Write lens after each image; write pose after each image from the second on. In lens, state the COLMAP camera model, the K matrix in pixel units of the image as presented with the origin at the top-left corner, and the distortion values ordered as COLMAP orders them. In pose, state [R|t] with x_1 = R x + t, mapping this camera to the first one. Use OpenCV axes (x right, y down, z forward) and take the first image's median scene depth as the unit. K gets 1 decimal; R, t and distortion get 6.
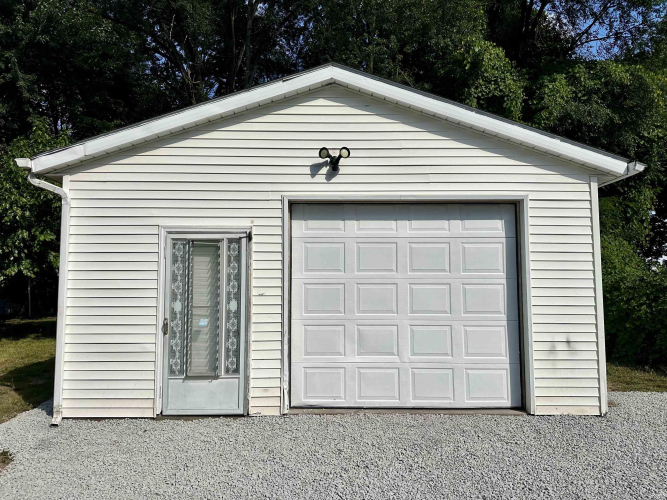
lens RADIAL K [[472.1, 0, 333.0], [0, 472.1, 247.3], [0, 0, 1]] dist [0.007834, -0.003273]
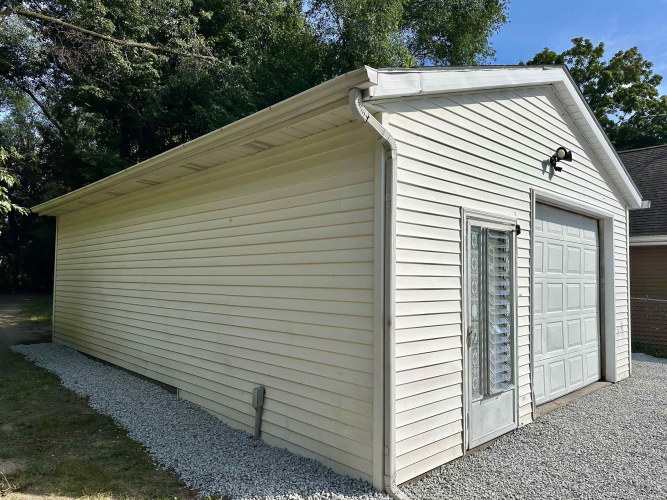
lens RADIAL K [[472.1, 0, 333.1], [0, 472.1, 252.7], [0, 0, 1]] dist [0.007834, -0.003273]
pose [[0.741163, 0.045013, 0.669814, -1.035987], [-0.062216, 0.998061, 0.001772, 0.040061], [-0.668436, -0.042987, 0.742526, 0.564869]]
